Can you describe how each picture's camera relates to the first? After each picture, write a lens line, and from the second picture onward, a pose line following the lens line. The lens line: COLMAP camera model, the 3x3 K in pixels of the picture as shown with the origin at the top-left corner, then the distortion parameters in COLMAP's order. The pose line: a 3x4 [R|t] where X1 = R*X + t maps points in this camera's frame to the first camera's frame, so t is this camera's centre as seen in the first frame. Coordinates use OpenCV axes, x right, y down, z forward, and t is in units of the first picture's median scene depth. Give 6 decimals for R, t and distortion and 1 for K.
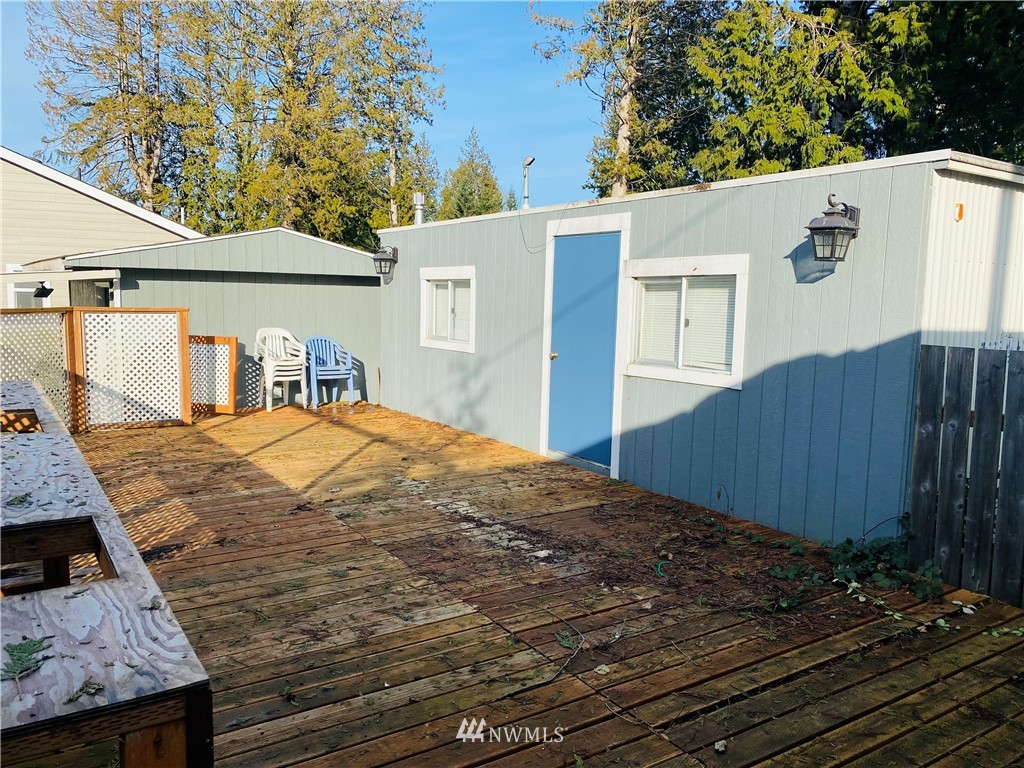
lens RADIAL K [[775.7, 0, 510.2], [0, 775.7, 378.1], [0, 0, 1]] dist [0.091123, -0.117772]
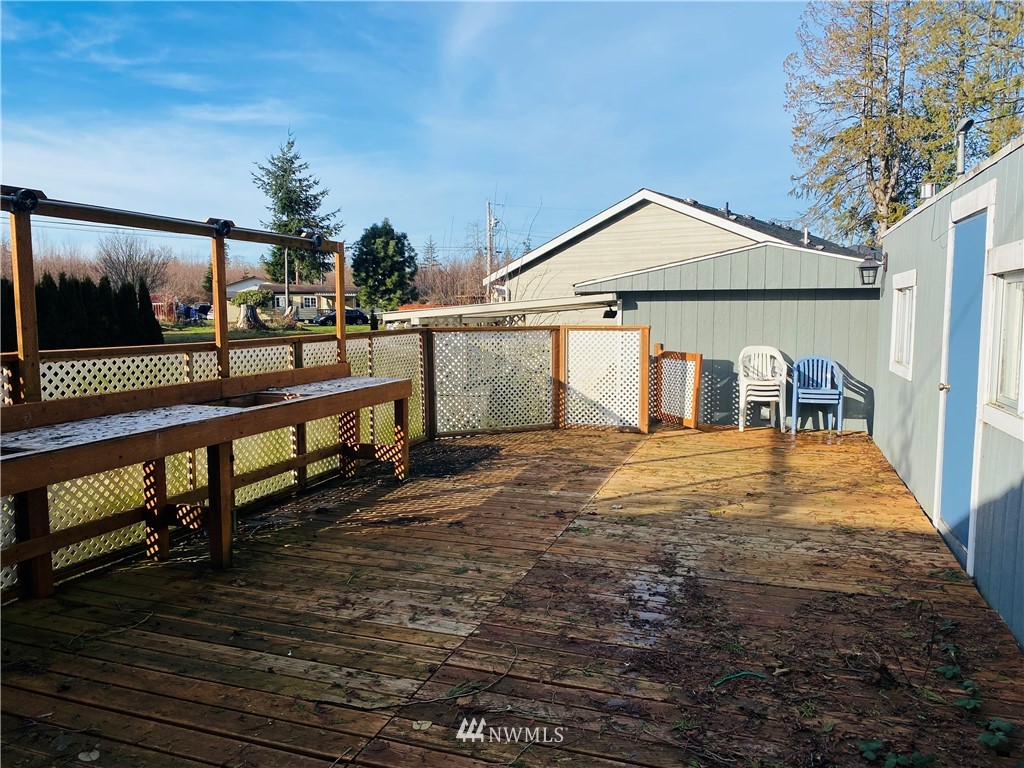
lens RADIAL K [[775.7, 0, 510.2], [0, 775.7, 378.1], [0, 0, 1]] dist [0.091123, -0.117772]
pose [[0.605885, 0.051517, -0.793882, 0.515956], [-0.072483, 0.997325, 0.009400, -0.020951], [0.792243, 0.051848, 0.607999, 0.310739]]
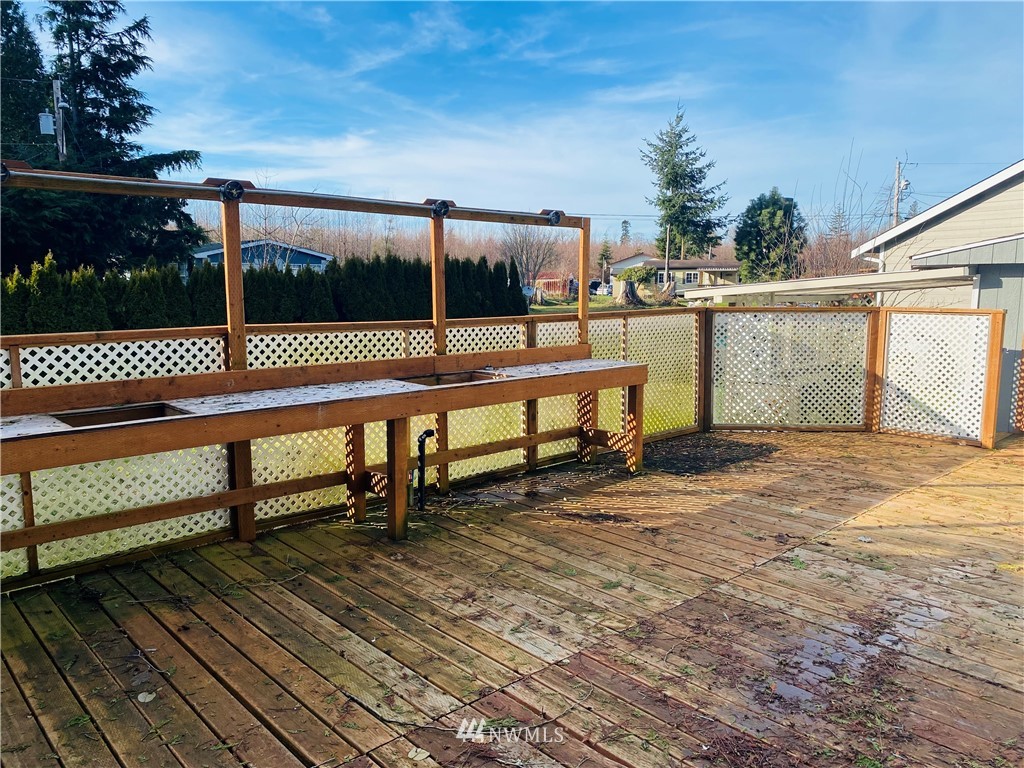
lens RADIAL K [[779.6, 0, 516.1], [0, 779.6, 383.7], [0, 0, 1]] dist [0.103816, -0.170099]
pose [[0.163311, 0.107363, -0.980715, 0.529254], [-0.105611, 0.990251, 0.090821, -0.051990], [0.980906, 0.088742, 0.173058, 0.553468]]
